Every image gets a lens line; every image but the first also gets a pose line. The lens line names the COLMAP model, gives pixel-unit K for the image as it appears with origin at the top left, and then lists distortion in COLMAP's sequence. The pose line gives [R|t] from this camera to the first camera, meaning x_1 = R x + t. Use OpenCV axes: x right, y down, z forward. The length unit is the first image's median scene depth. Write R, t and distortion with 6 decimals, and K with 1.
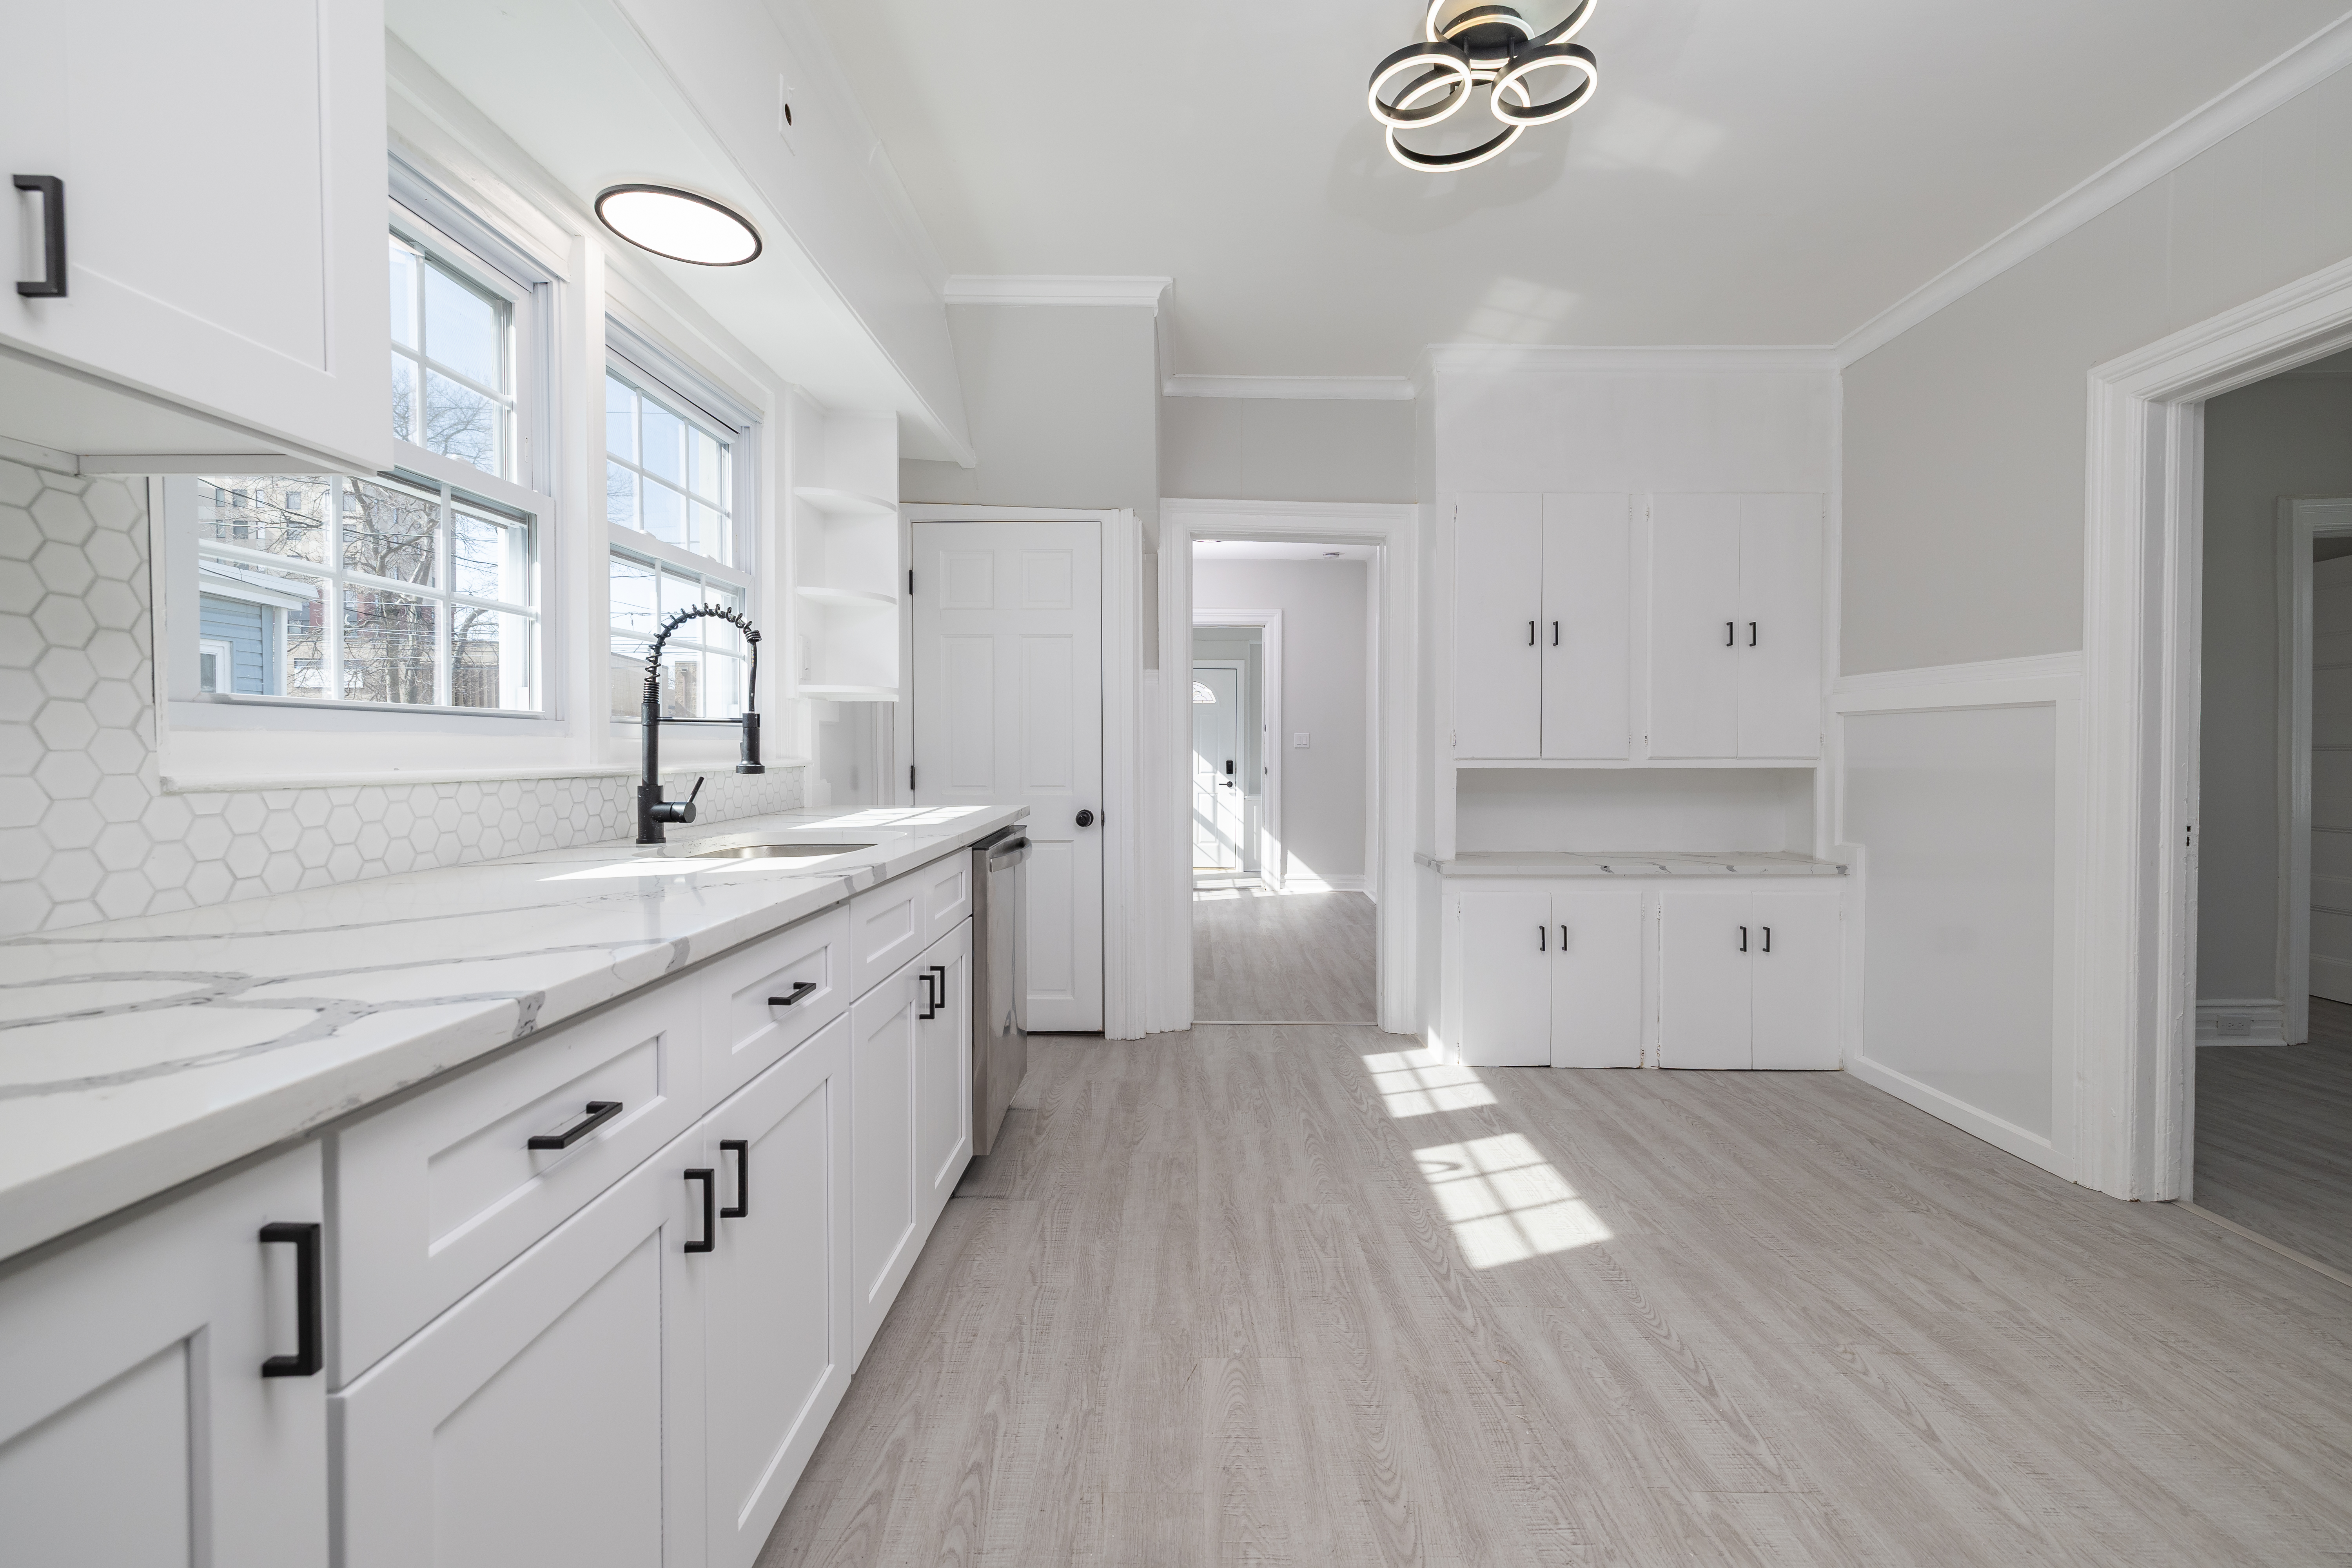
lens RADIAL K [[995.1, 0, 1179.0], [0, 995.1, 765.2], [0, 0, 1]] dist [0.001428, 0.000718]
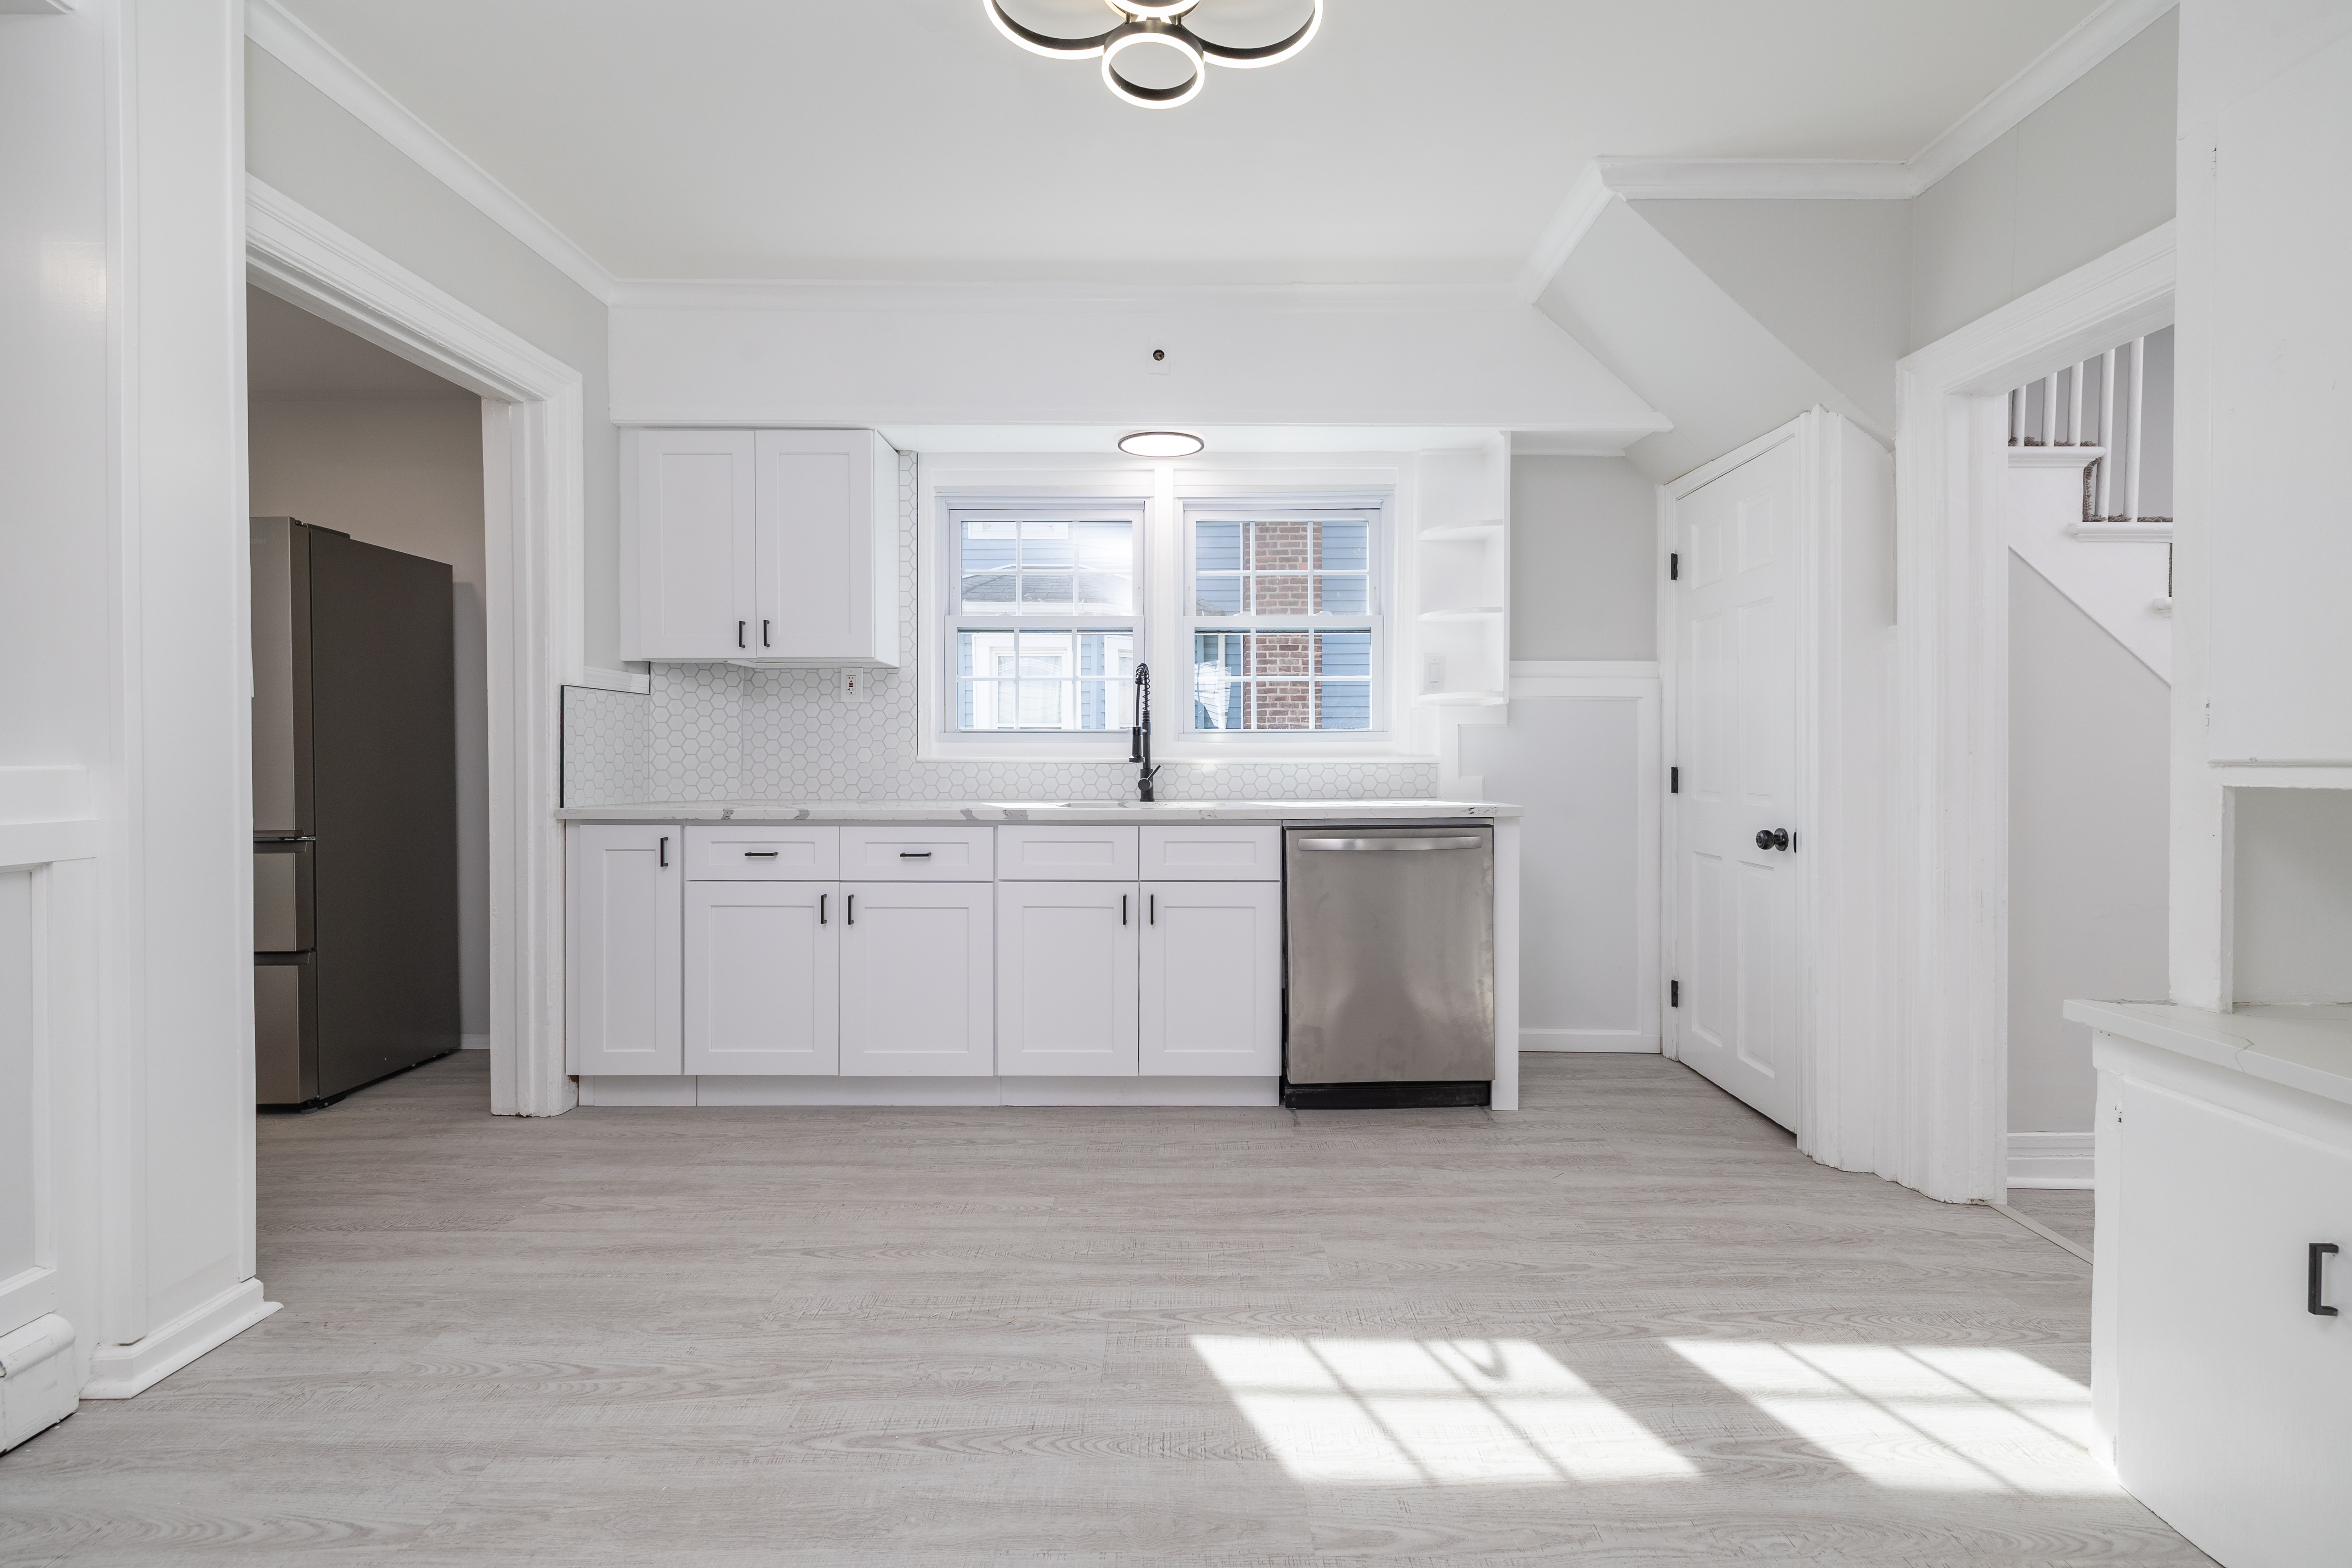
lens RADIAL K [[995.1, 0, 1185.4], [0, 995.1, 770.6], [0, 0, 1]] dist [0.001428, 0.000718]
pose [[0.017096, 0.012993, -0.999769, 1.112304], [-0.019208, 0.999735, 0.012664, 0.000608], [0.999669, 0.018987, 0.017341, 0.933493]]
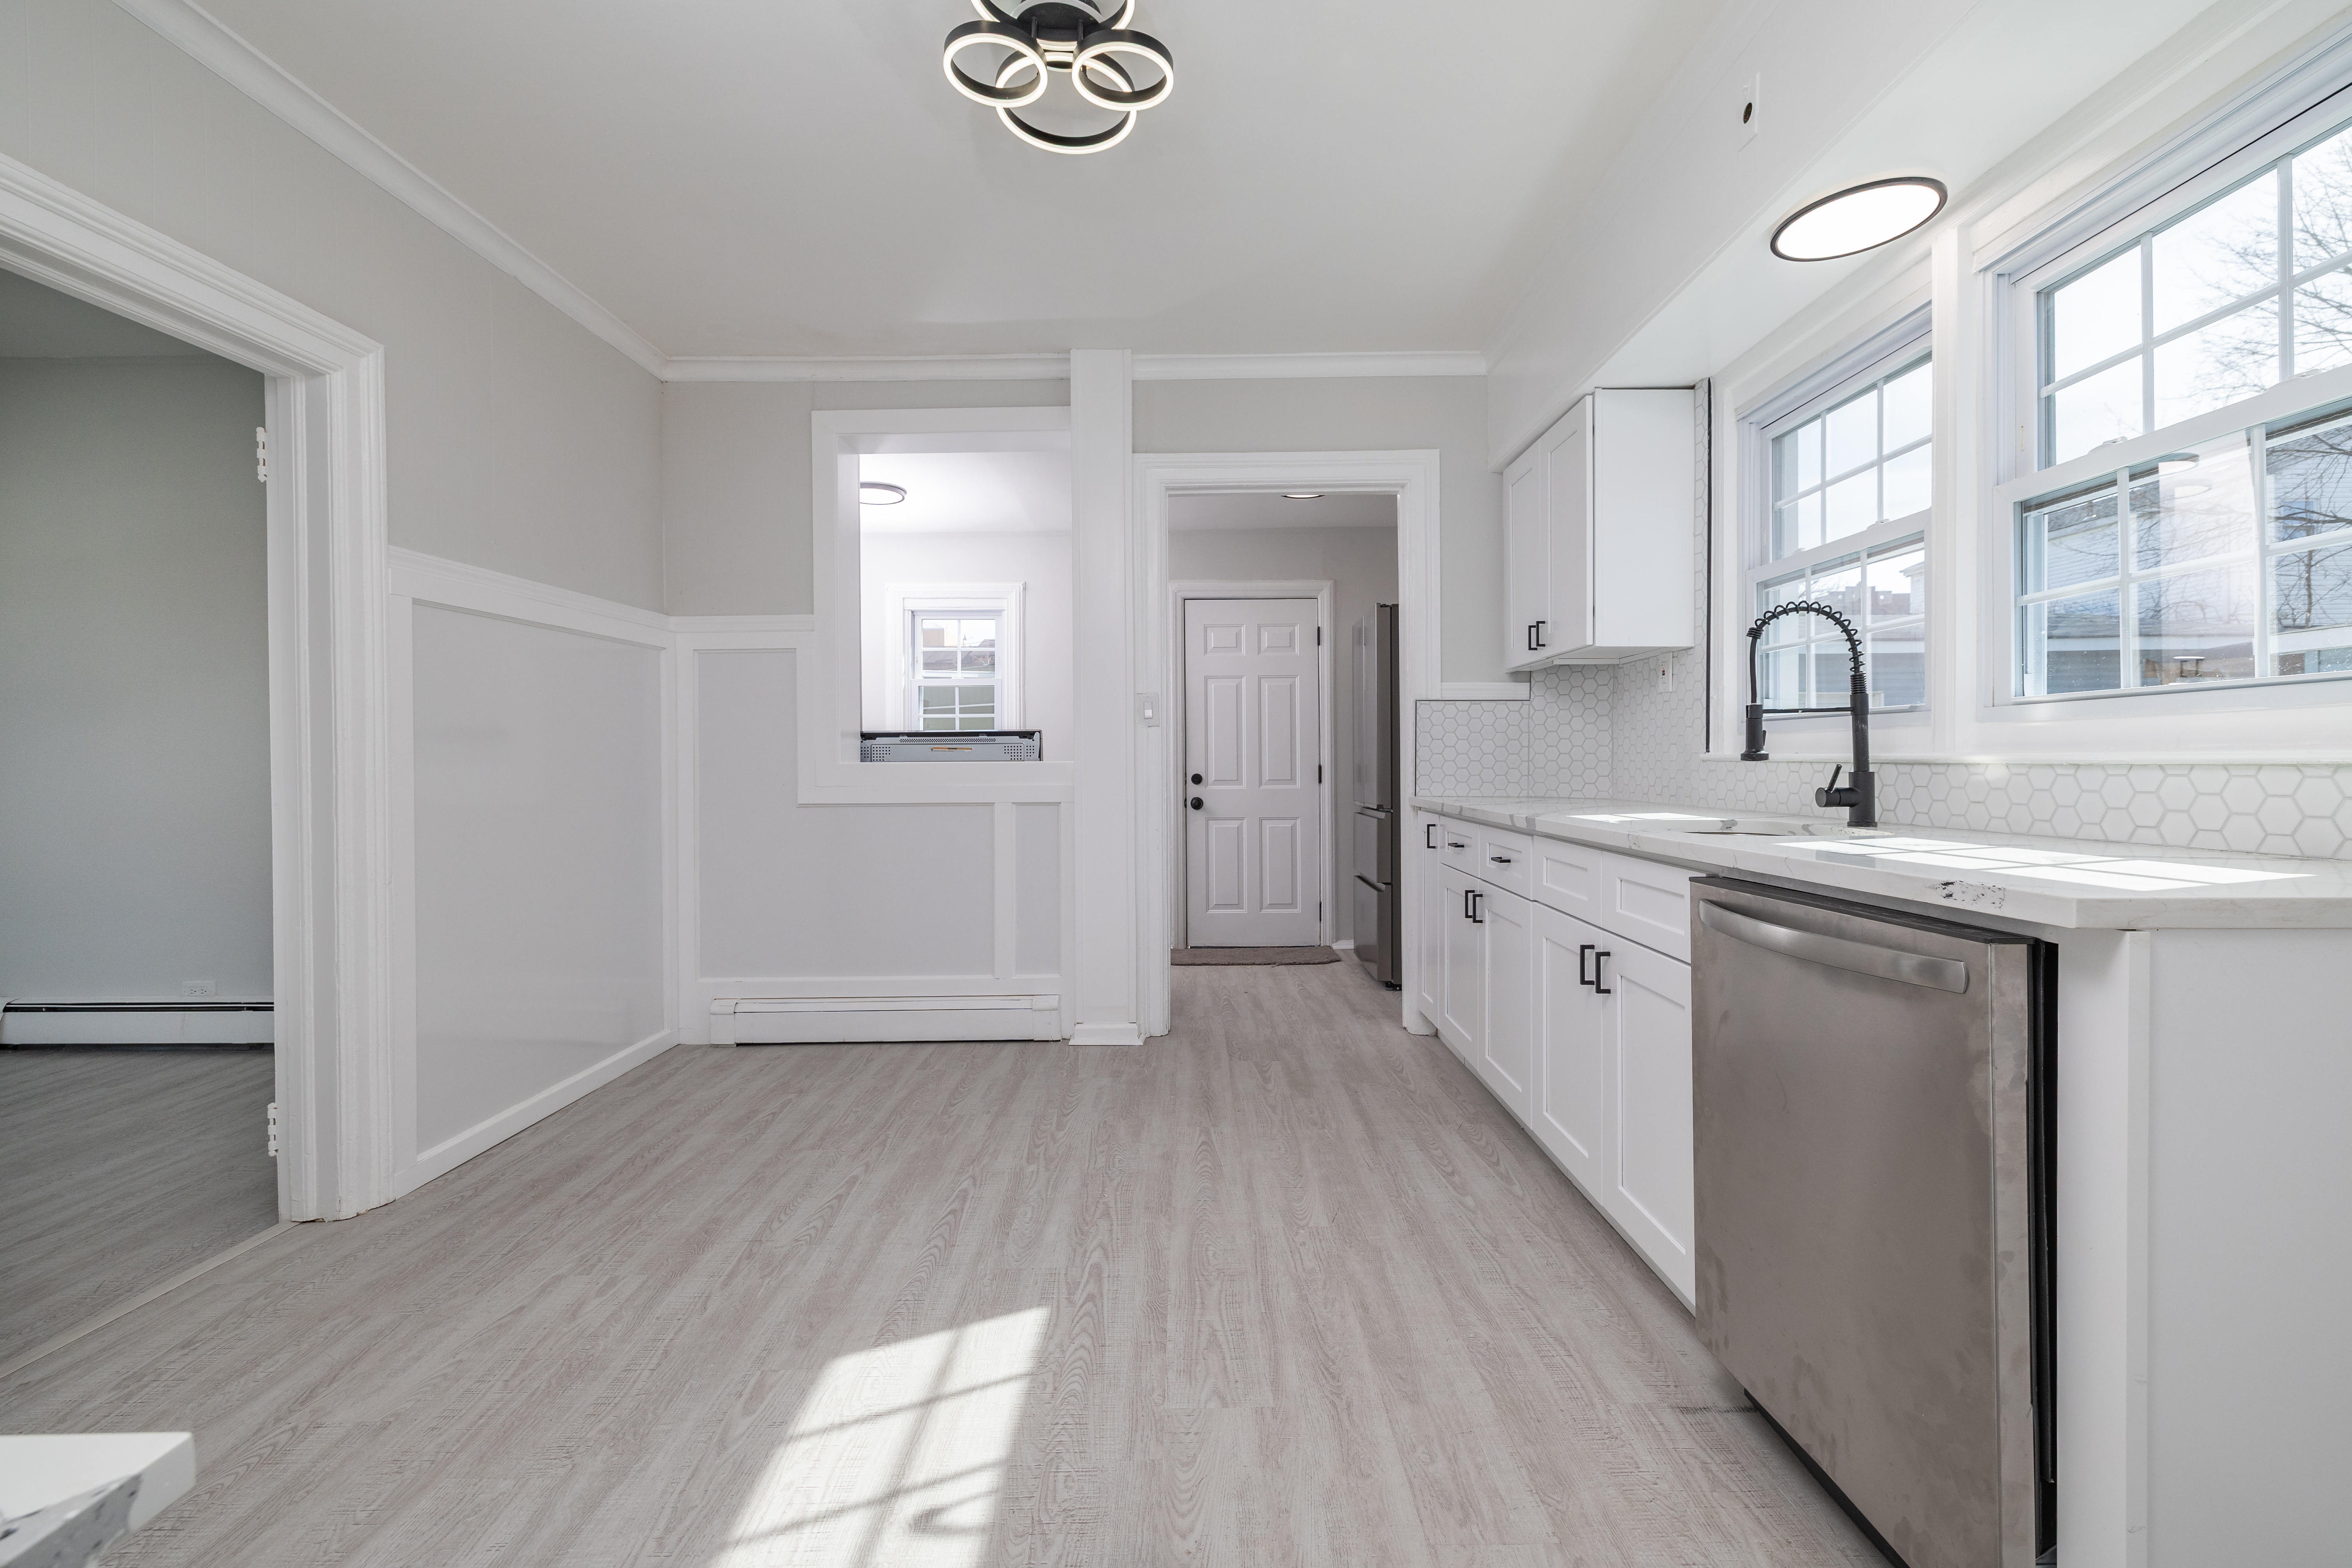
lens RADIAL K [[995.1, 0, 1210.5], [0, 995.1, 766.2], [0, 0, 1]] dist [0.001428, 0.000718]
pose [[-0.999461, 0.003658, -0.032611, 0.172505], [0.002888, 0.999717, 0.023631, -0.010148], [0.032688, 0.023524, -0.999189, 1.824670]]
